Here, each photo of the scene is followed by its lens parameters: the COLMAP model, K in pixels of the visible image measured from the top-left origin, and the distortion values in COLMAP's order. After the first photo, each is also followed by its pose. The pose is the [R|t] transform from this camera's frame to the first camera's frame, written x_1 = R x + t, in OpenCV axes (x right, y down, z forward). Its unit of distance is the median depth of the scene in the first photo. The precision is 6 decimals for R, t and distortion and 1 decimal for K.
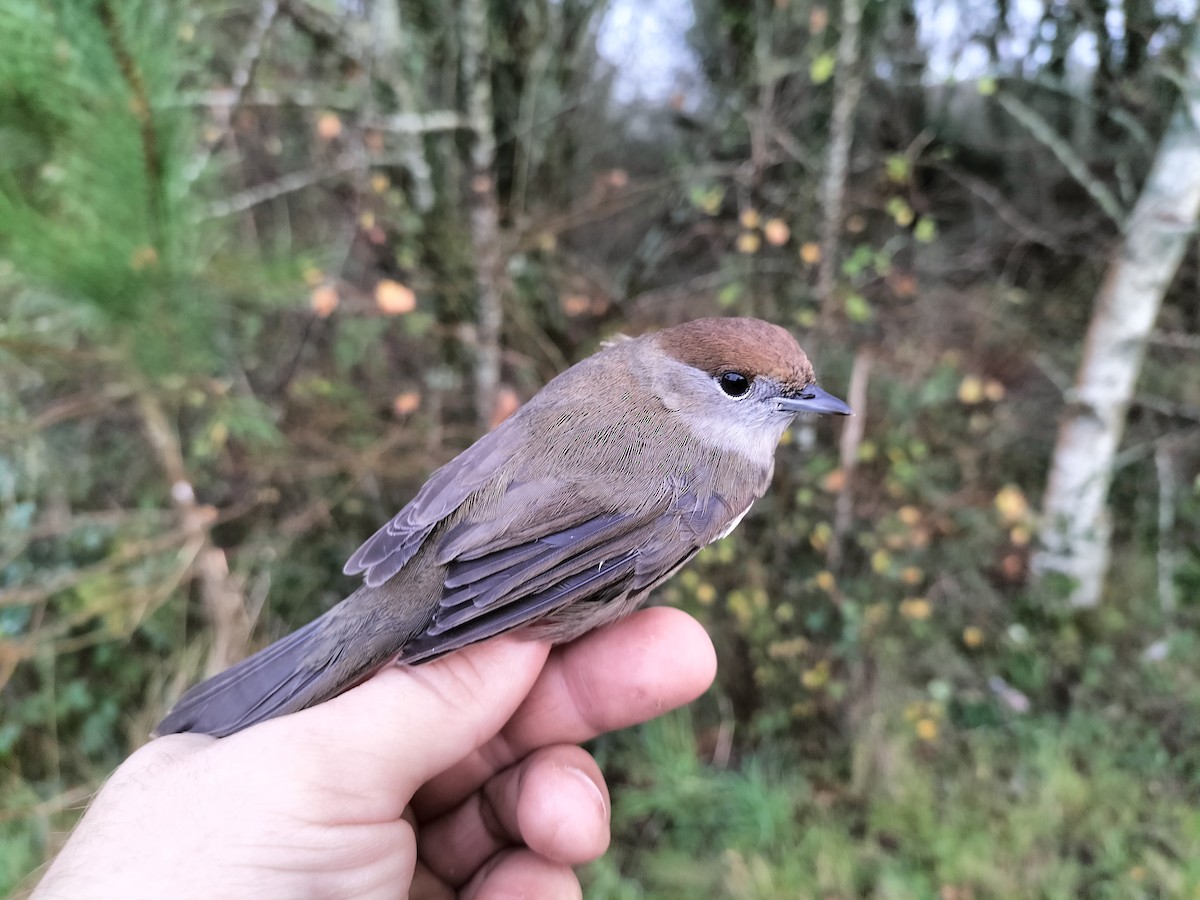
lens RADIAL K [[946.1, 0, 593.9], [0, 946.1, 451.8], [0, 0, 1]] dist [0.022783, -0.085958]
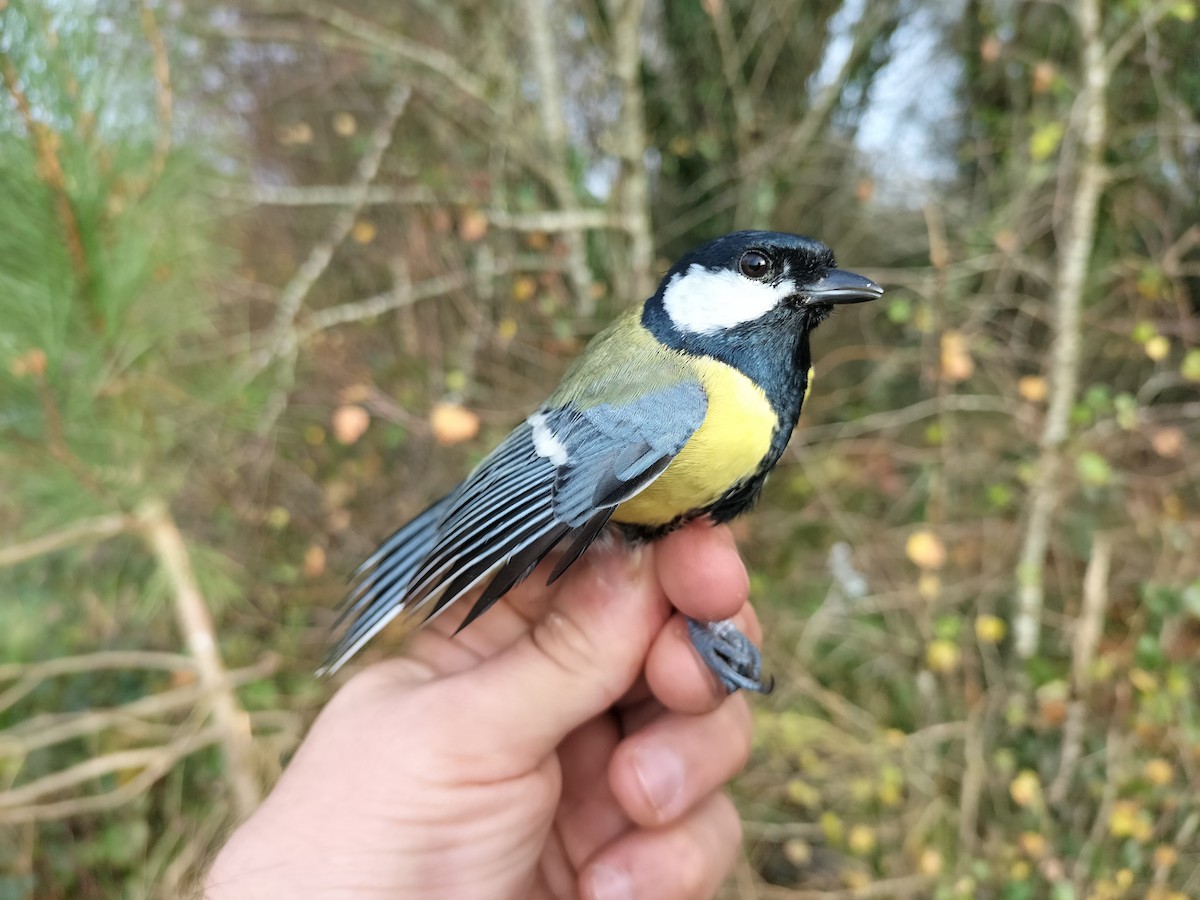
lens RADIAL K [[970.9, 0, 599.6], [0, 970.9, 458.8], [0, 0, 1]] dist [0.003995, -0.124035]
pose [[0.968049, 0.062987, -0.242721, 0.075190], [-0.088559, 0.991441, -0.095922, -0.049201], [0.234602, 0.114353, 0.965342, 0.176102]]
